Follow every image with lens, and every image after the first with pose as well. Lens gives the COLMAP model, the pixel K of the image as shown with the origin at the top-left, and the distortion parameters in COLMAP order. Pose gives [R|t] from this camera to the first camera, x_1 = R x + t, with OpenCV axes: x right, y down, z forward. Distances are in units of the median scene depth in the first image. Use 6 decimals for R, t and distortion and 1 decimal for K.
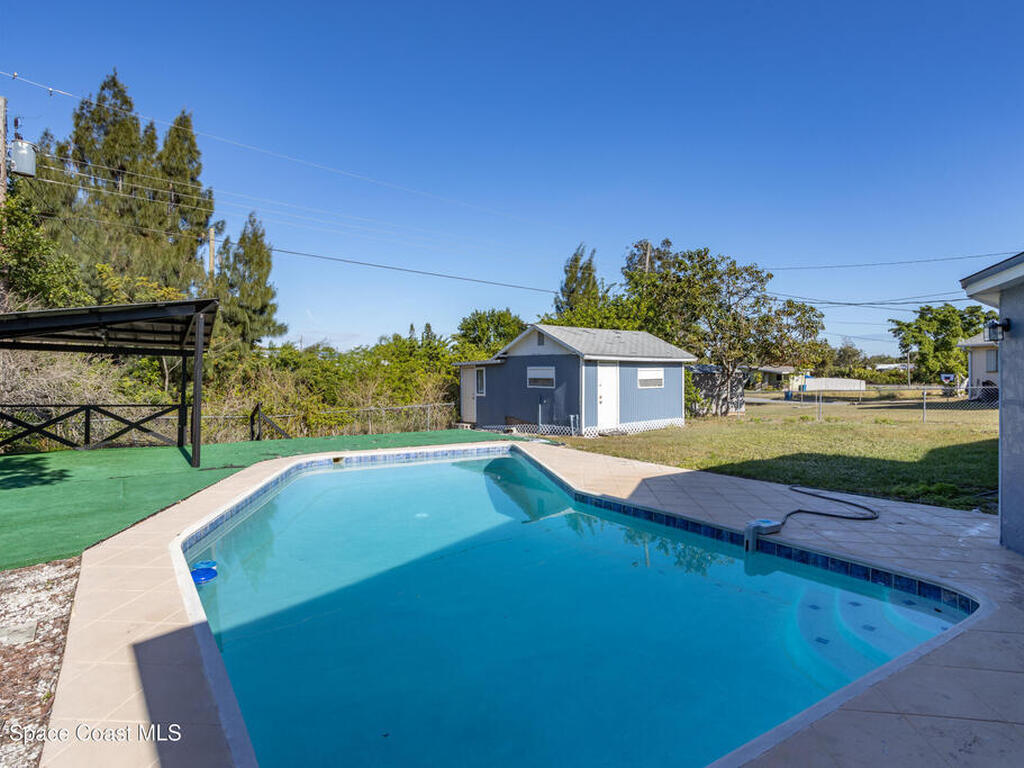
lens RADIAL K [[557.9, 0, 515.6], [0, 557.9, 381.6], [0, 0, 1]] dist [0.000103, 0.002979]
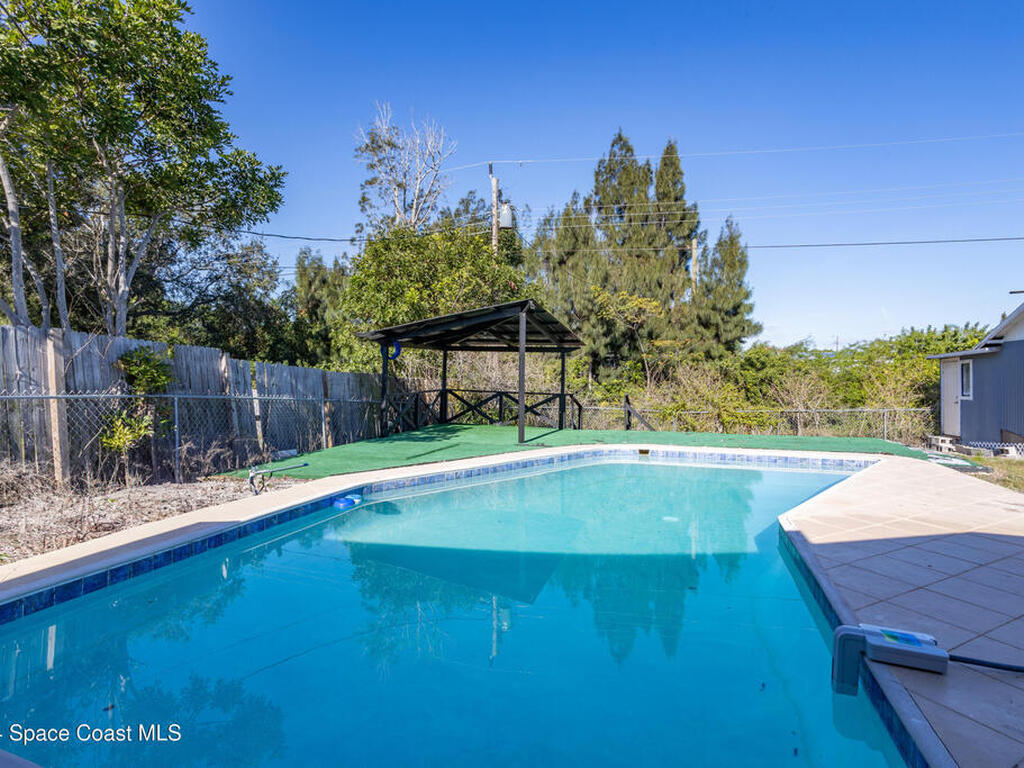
lens RADIAL K [[557.9, 0, 515.6], [0, 557.9, 381.6], [0, 0, 1]] dist [0.000103, 0.002979]
pose [[0.606521, 0.003576, -0.795060, 0.167870], [-0.010253, 0.999942, -0.003325, 0.011501], [0.795001, 0.010169, 0.606522, 0.114093]]
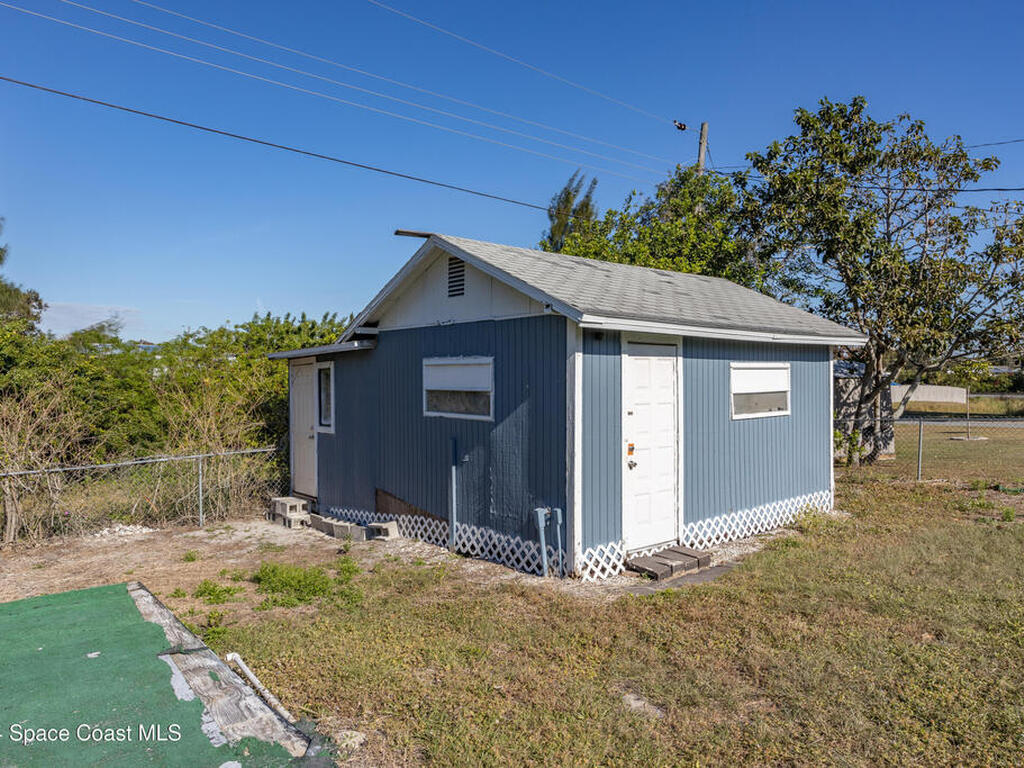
lens RADIAL K [[692.6, 0, 512.0], [0, 692.6, 384.0], [0, 0, 1]] dist [-0.002766, -0.000071]
pose [[0.999673, -0.000319, 0.025579, 0.064262], [0.000471, 0.999982, -0.005917, -0.006979], [-0.025577, 0.005927, 0.999655, 0.529593]]
